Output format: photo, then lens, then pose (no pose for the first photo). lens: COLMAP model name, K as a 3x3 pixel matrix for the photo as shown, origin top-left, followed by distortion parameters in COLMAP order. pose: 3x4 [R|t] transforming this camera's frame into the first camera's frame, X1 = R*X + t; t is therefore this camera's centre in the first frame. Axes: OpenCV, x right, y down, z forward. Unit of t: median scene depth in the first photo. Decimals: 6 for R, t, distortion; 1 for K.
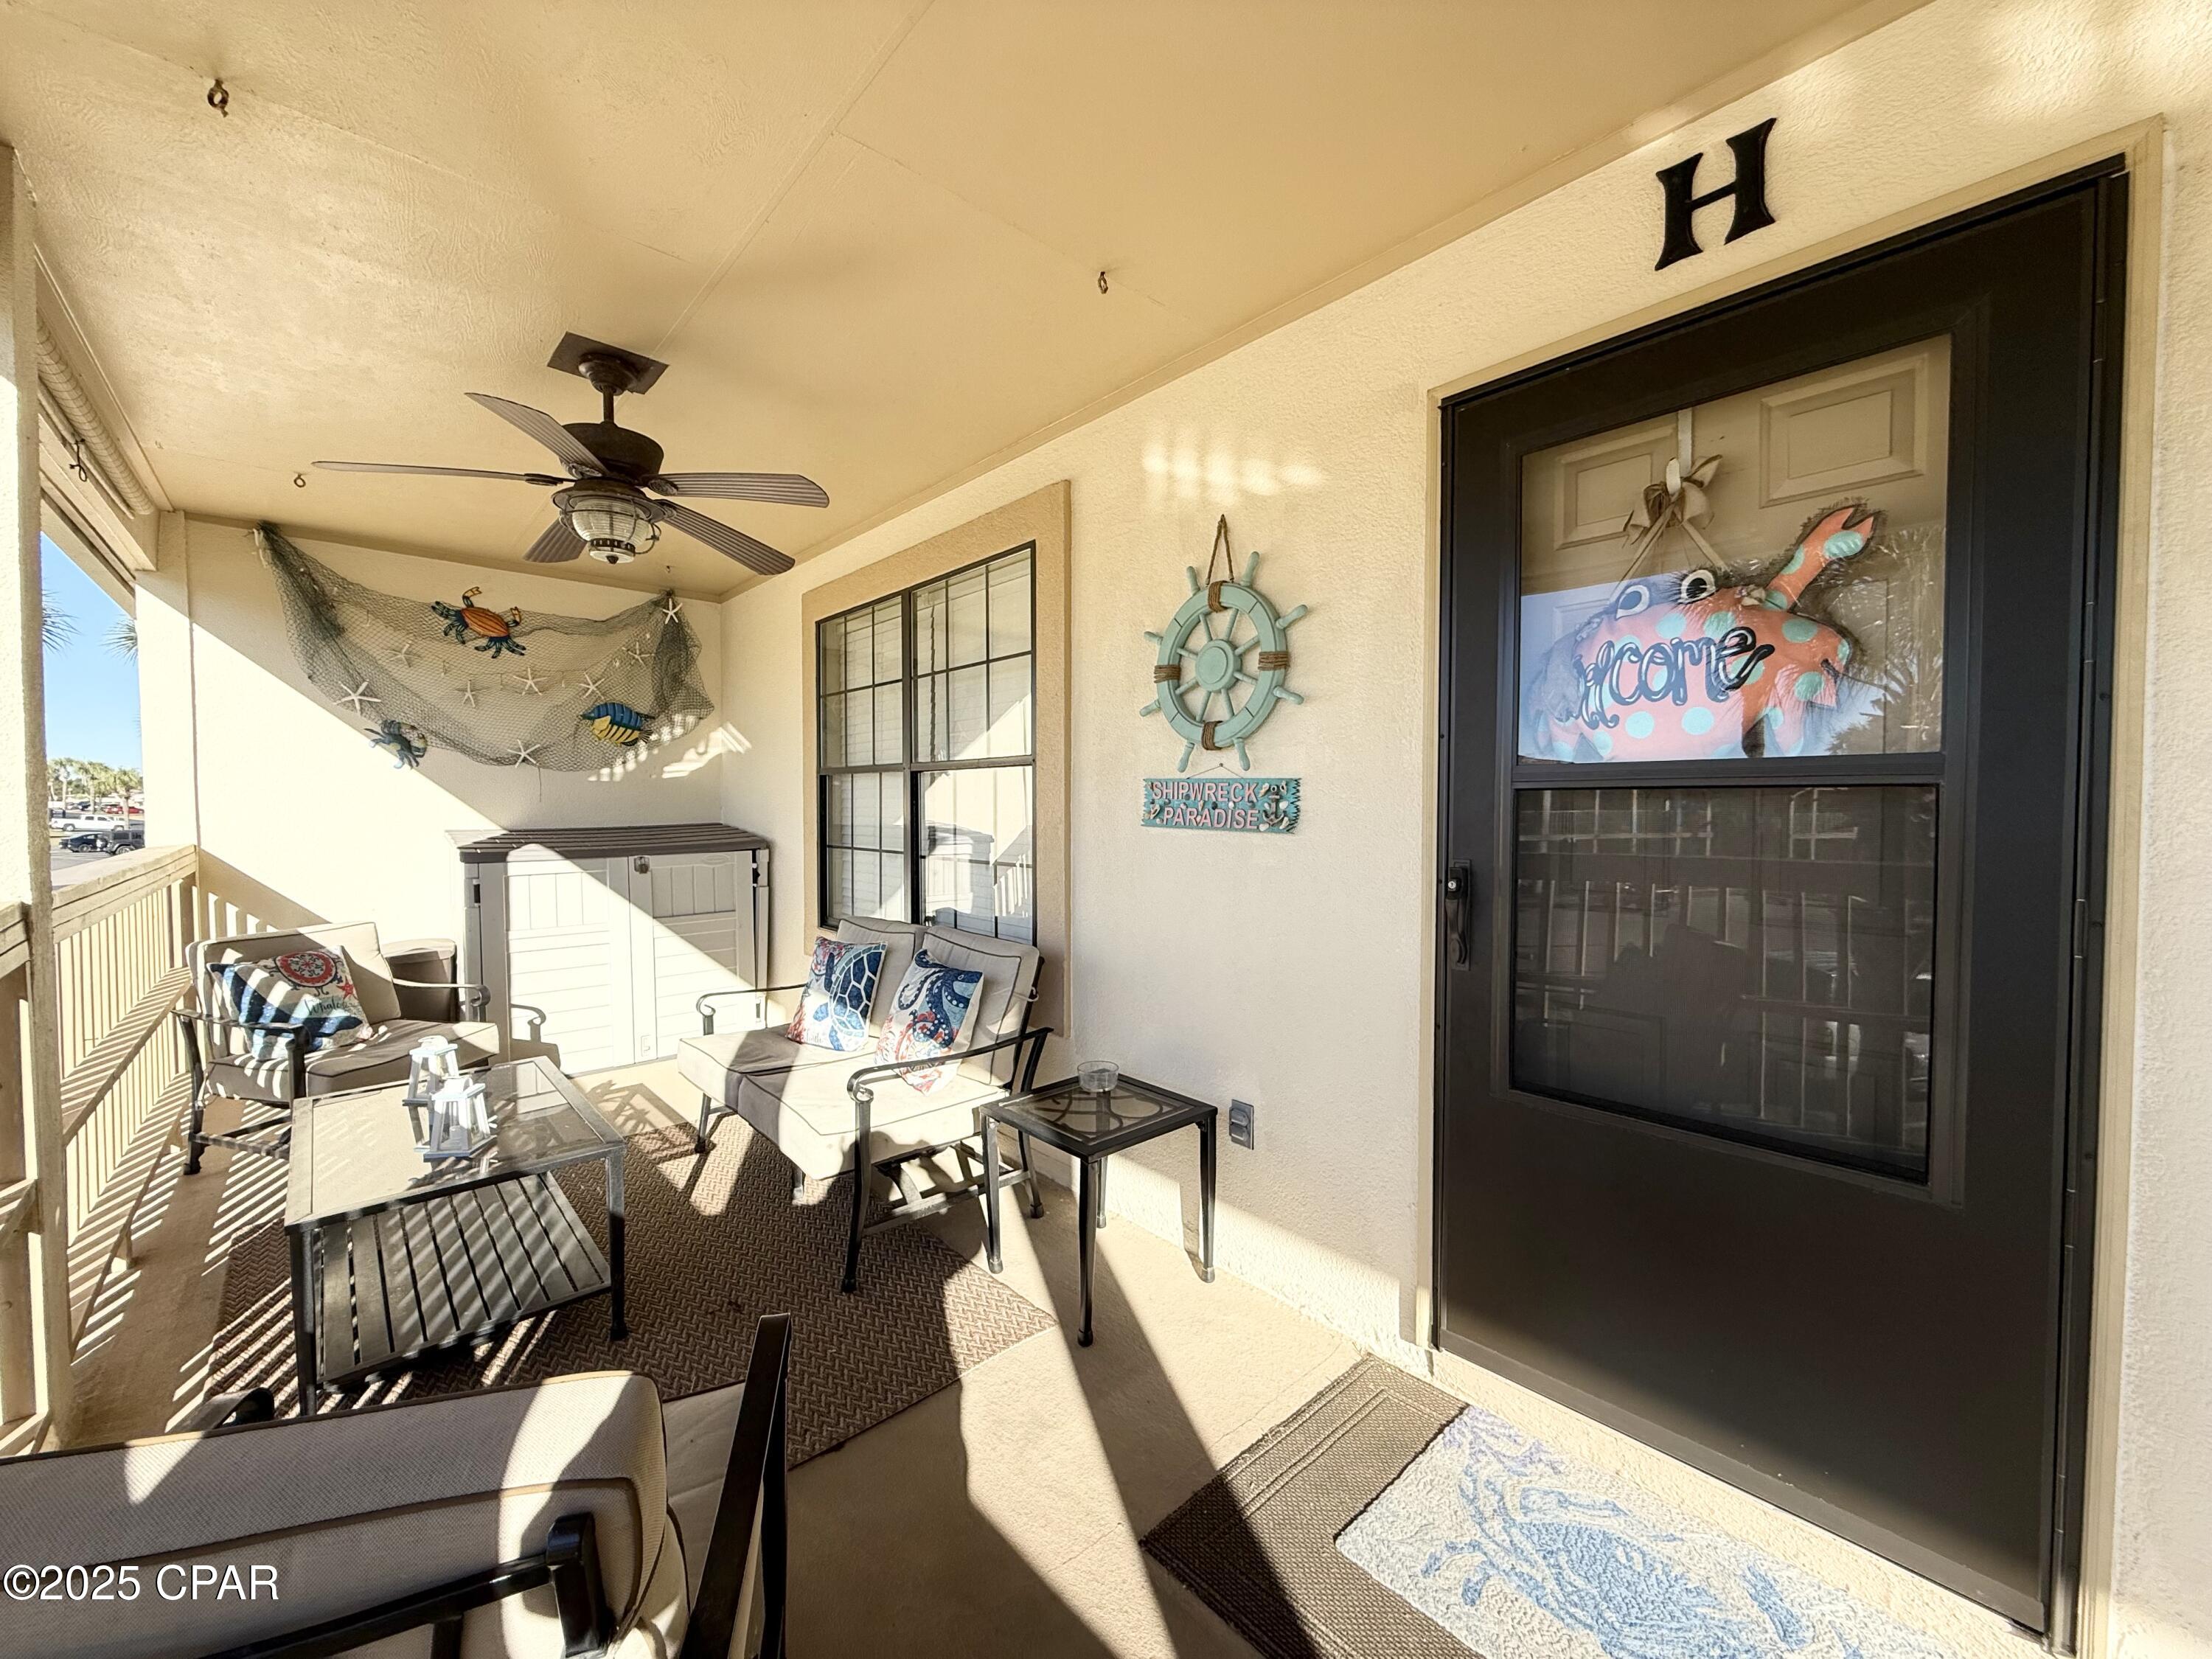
lens RADIAL K [[879.3, 0, 1098.9], [0, 879.3, 830.7], [0, 0, 1]] dist [0.000709, -0.000411]
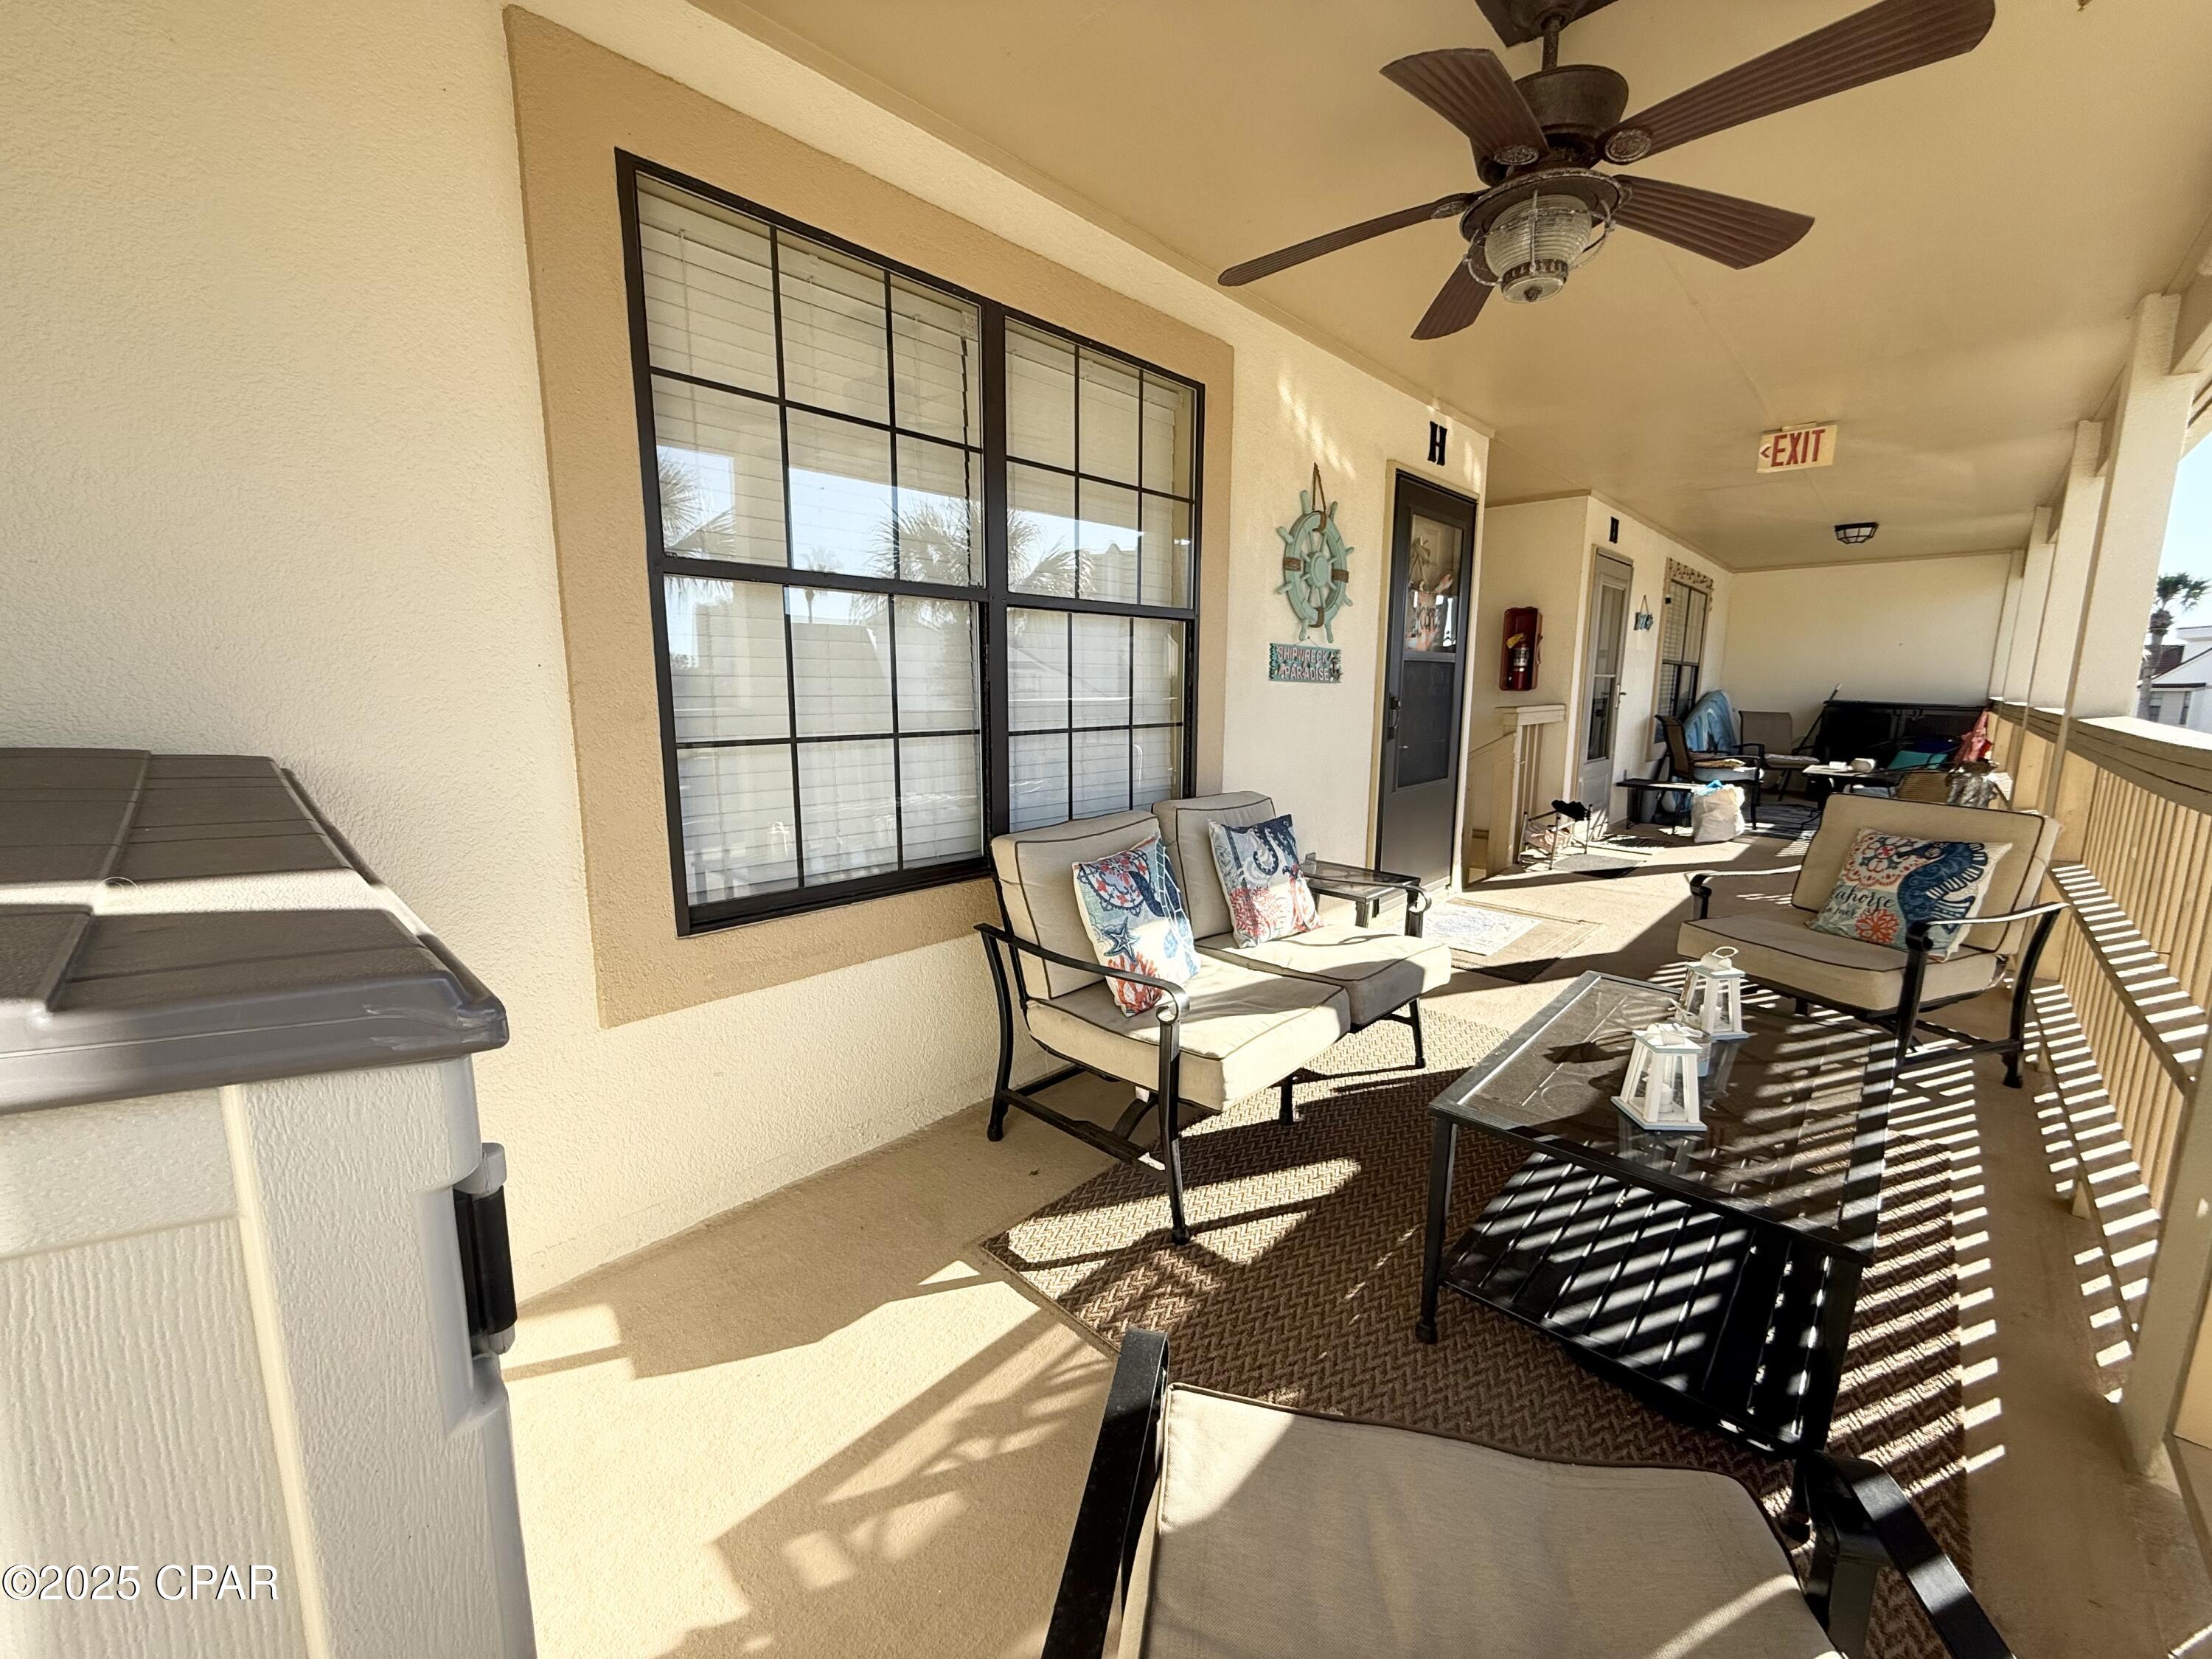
lens RADIAL K [[895.2, 0, 1106.0], [0, 895.2, 829.5], [0, 0, 1]] dist [-0.002910, -0.000152]
pose [[-0.107222, -0.159717, 0.981323, -1.147456], [0.030439, 0.986023, 0.163808, -0.010795], [-0.993769, 0.047434, -0.100861, 1.263656]]
